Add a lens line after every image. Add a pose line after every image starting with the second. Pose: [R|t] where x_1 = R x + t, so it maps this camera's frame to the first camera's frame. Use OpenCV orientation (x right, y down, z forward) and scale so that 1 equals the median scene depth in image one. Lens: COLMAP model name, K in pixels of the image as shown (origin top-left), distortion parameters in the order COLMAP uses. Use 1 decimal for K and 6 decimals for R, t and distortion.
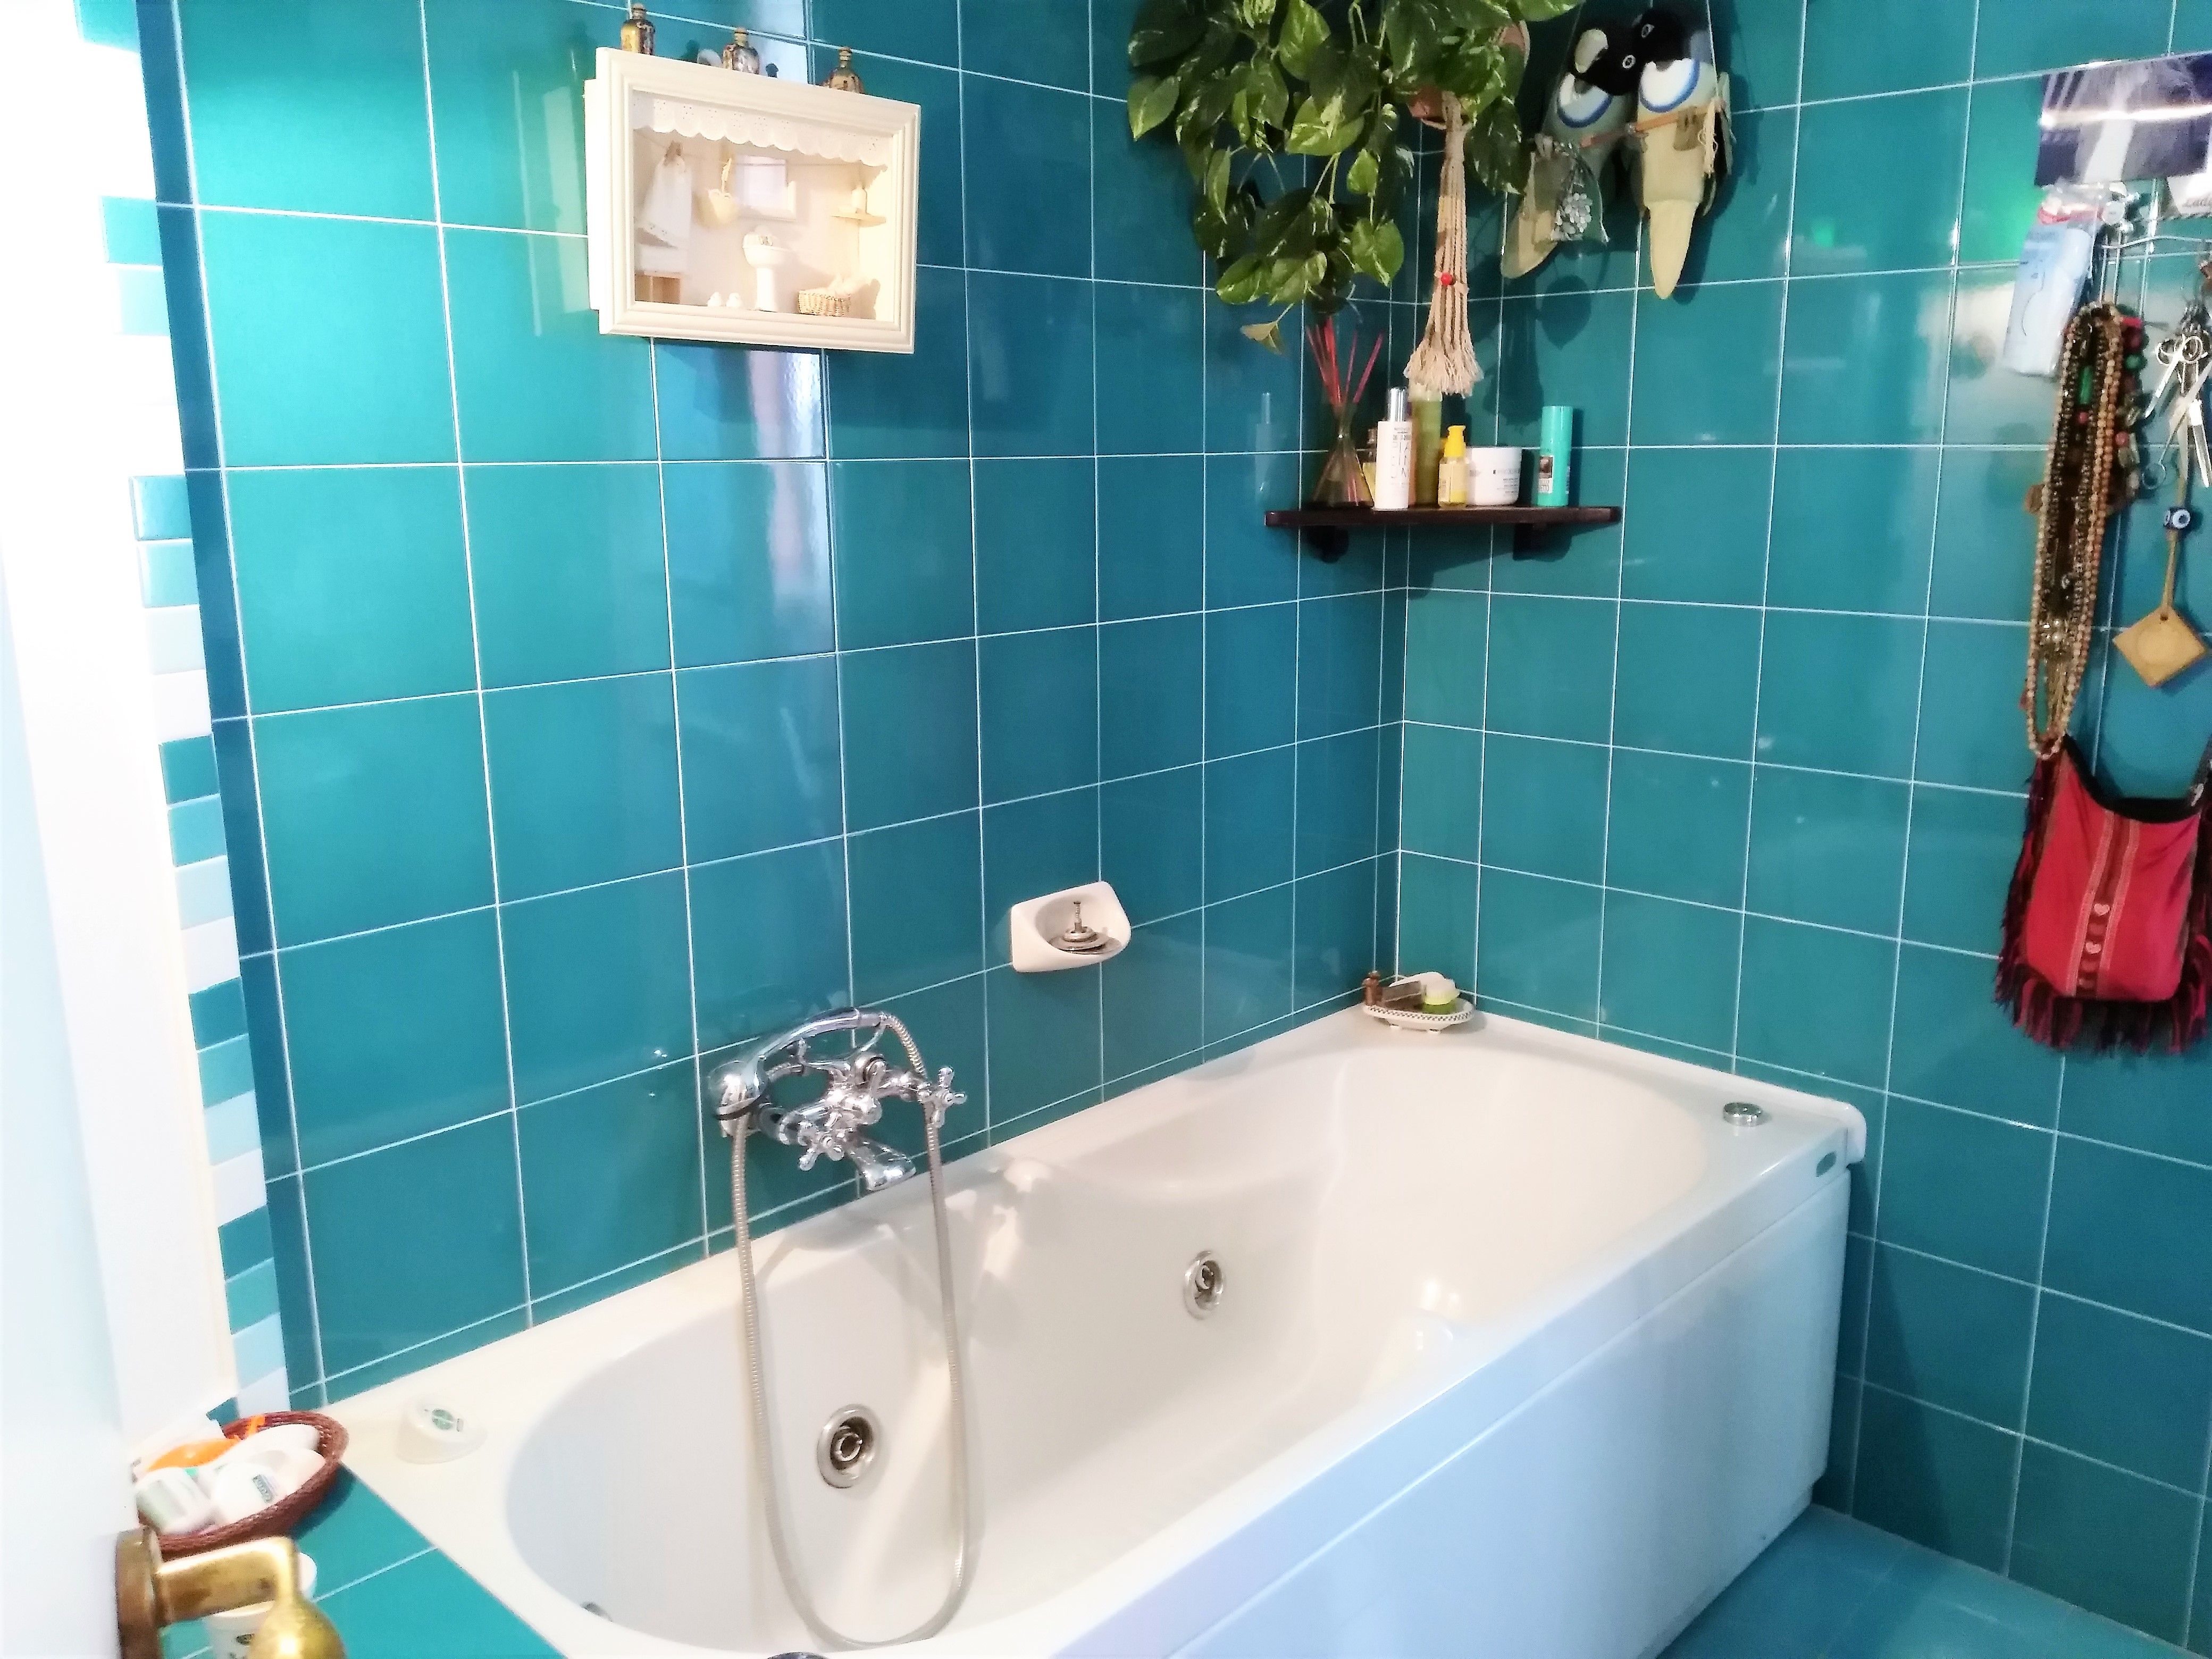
lens RADIAL K [[1800.4, 0, 1110.7], [0, 1800.4, 821.1], [0, 0, 1]] dist [0.123242, -0.255650]
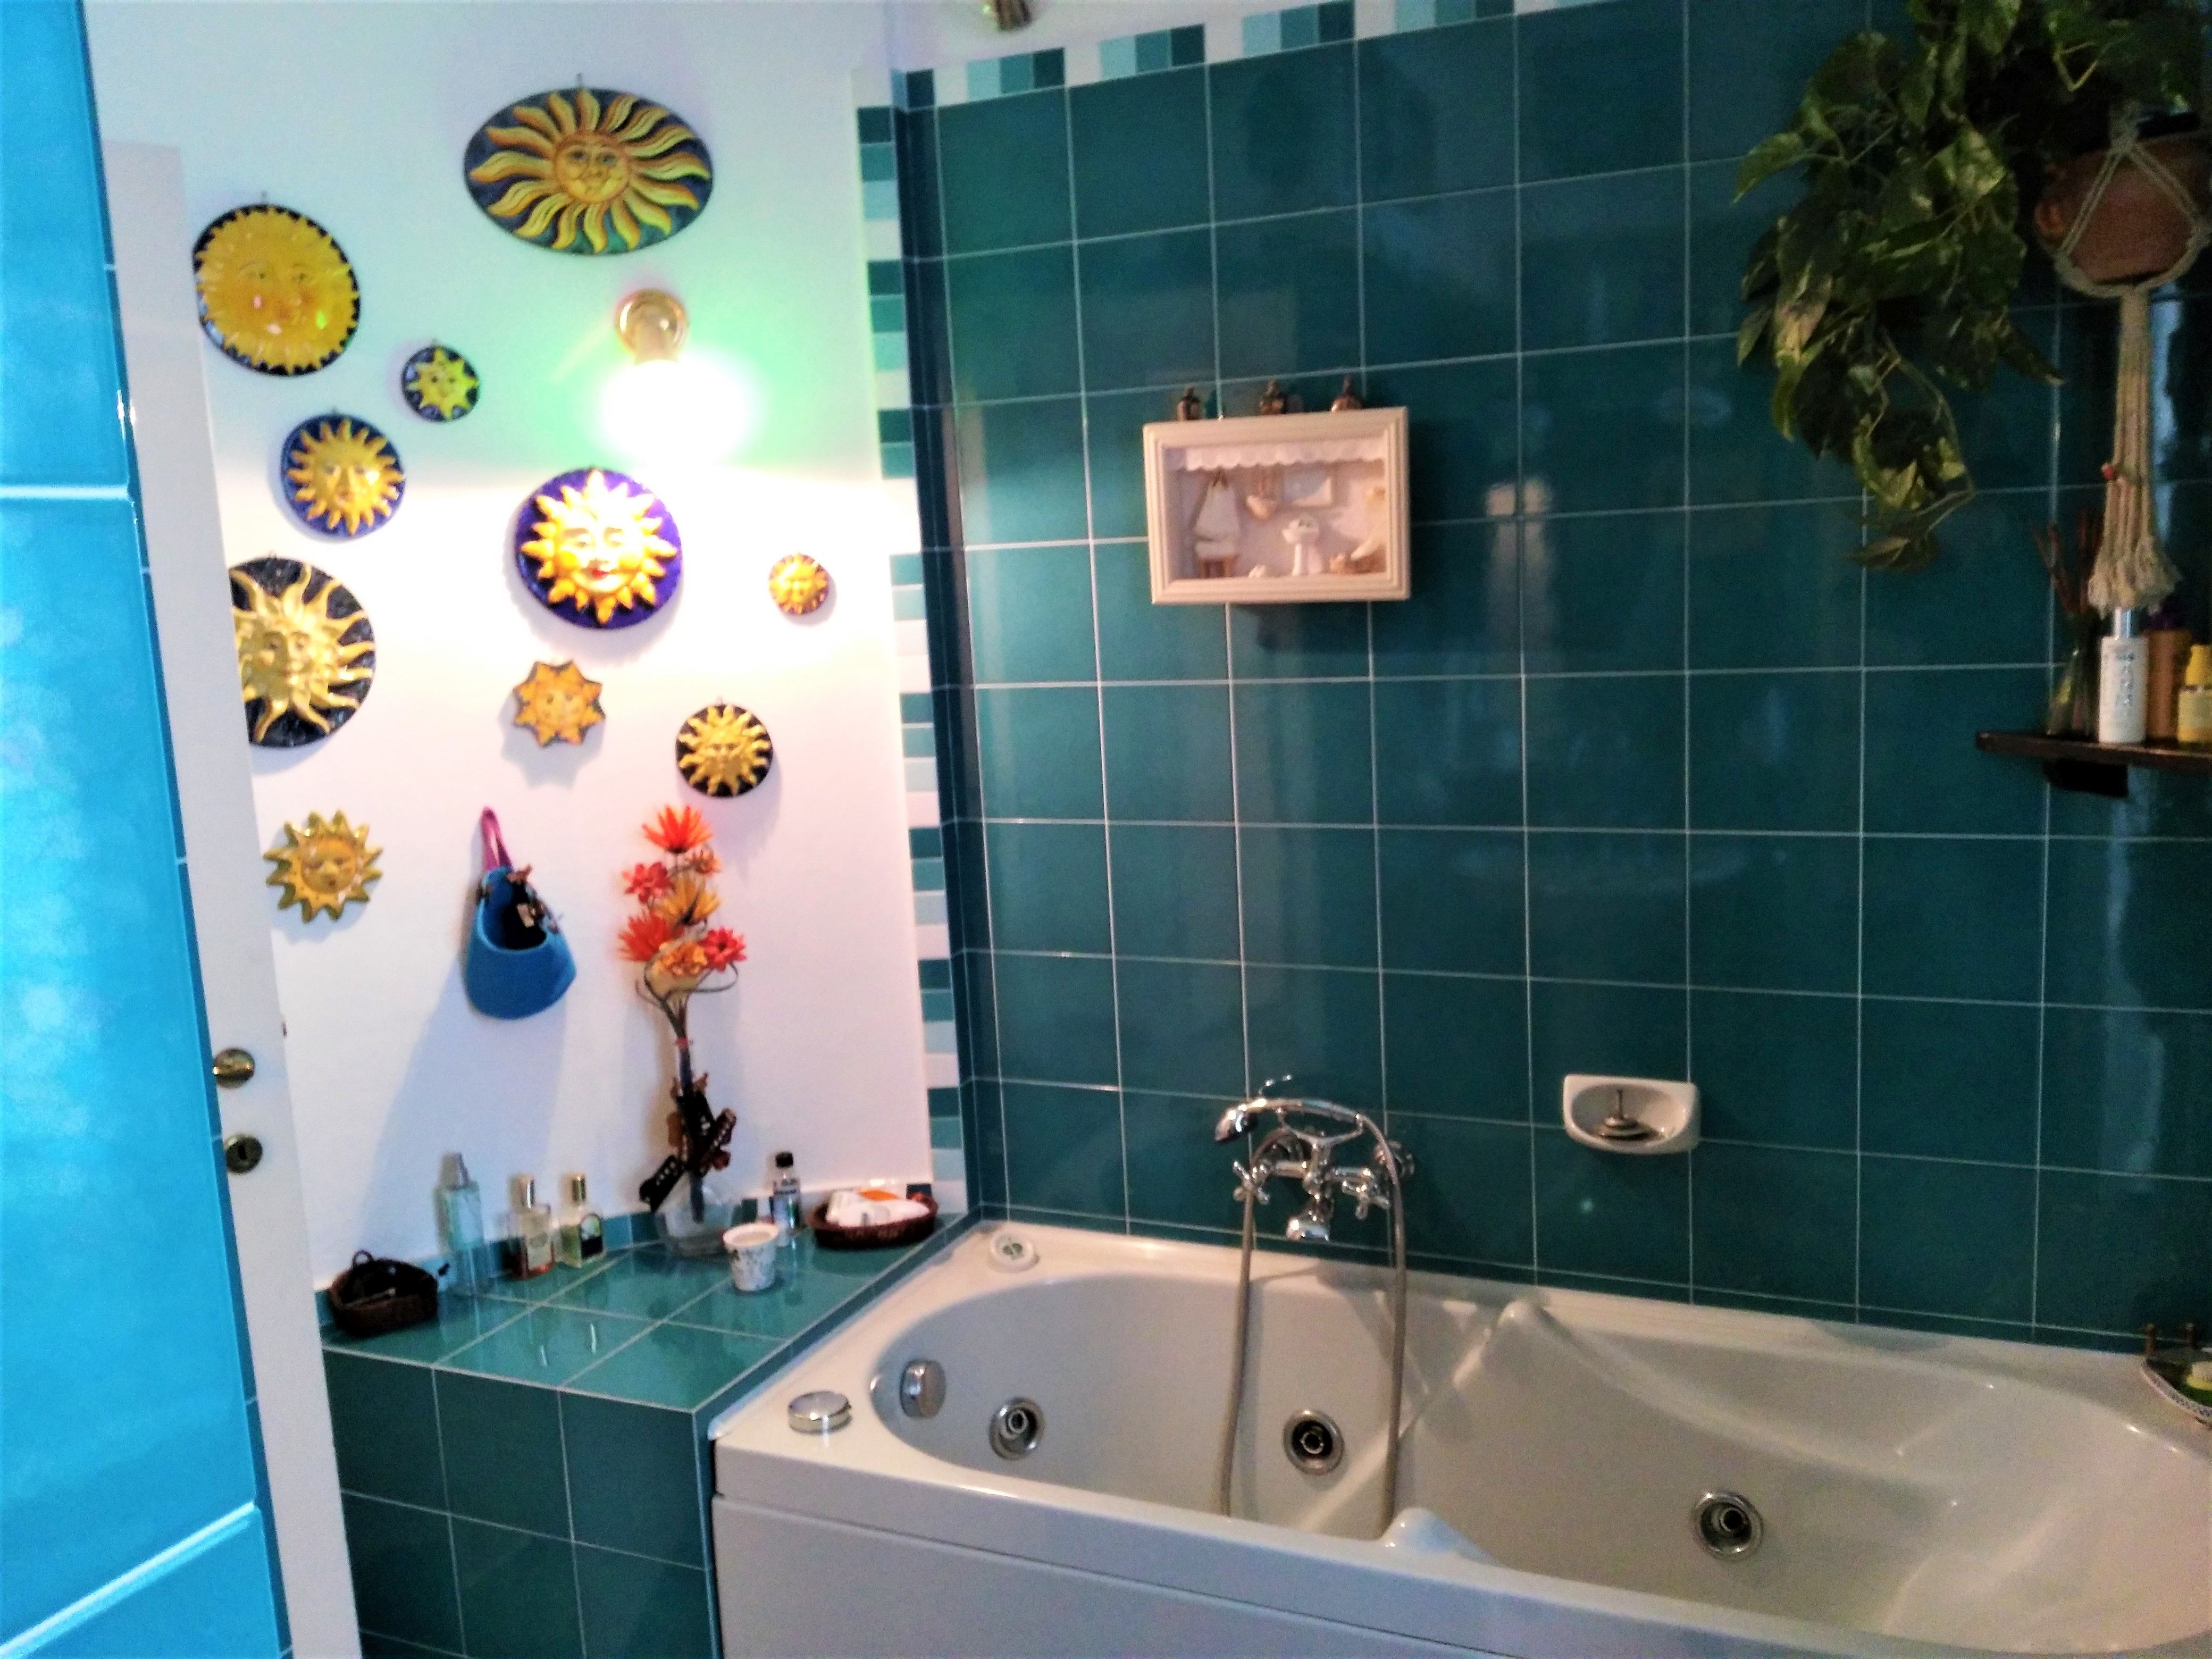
lens RADIAL K [[1800.4, 0, 1110.7], [0, 1800.4, 821.1], [0, 0, 1]] dist [0.123242, -0.255650]
pose [[0.335154, 0.116715, -0.934906, 1.030530], [-0.158458, 0.985145, 0.066182, -0.159334], [0.928742, 0.125962, 0.348670, 0.402399]]
